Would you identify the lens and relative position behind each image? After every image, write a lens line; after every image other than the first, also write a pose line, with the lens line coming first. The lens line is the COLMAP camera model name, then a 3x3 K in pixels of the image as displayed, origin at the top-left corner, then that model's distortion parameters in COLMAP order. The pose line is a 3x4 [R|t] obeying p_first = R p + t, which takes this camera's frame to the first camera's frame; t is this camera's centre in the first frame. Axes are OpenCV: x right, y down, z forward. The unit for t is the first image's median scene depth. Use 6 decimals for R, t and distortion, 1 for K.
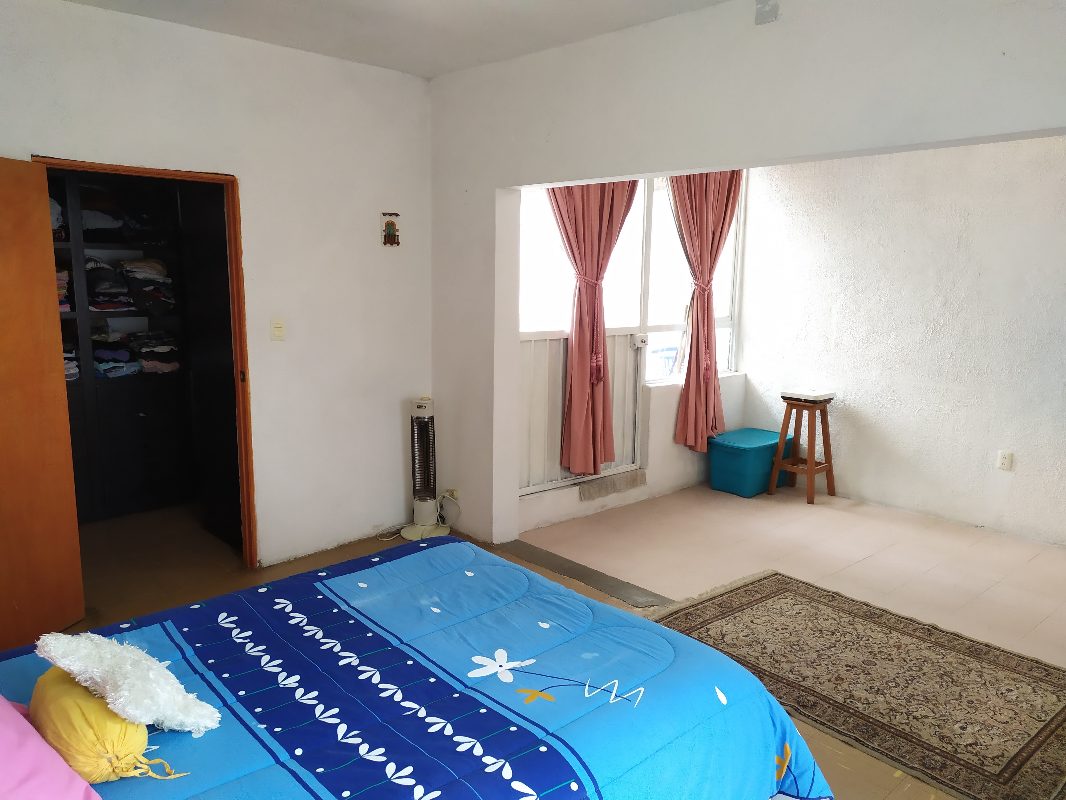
lens RADIAL K [[795.8, 0, 532.6], [0, 795.8, 398.2], [0, 0, 1]] dist [0.067743, -0.046475]
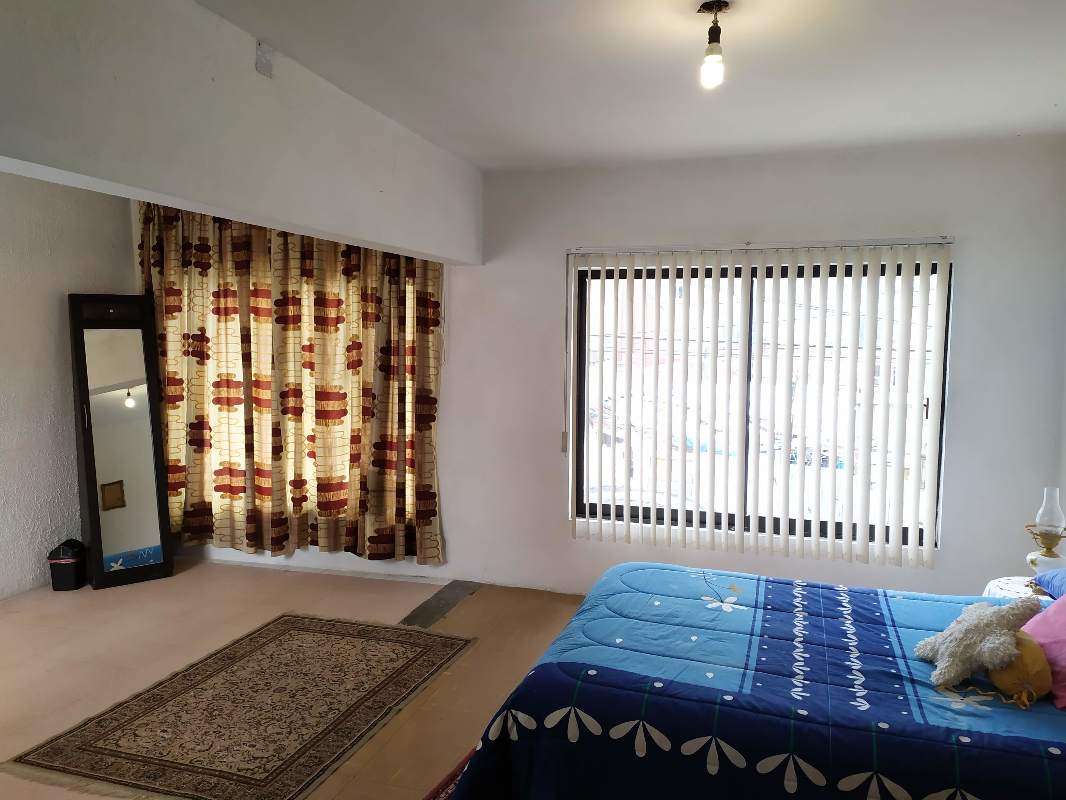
lens RADIAL K [[795.8, 0, 531.9], [0, 795.8, 399.2], [0, 0, 1]] dist [0.067743, -0.046475]
pose [[-0.508249, -0.085229, 0.856983, -0.621615], [0.126829, 0.976834, 0.172367, -0.189864], [-0.851820, 0.196296, -0.485665, 1.101870]]
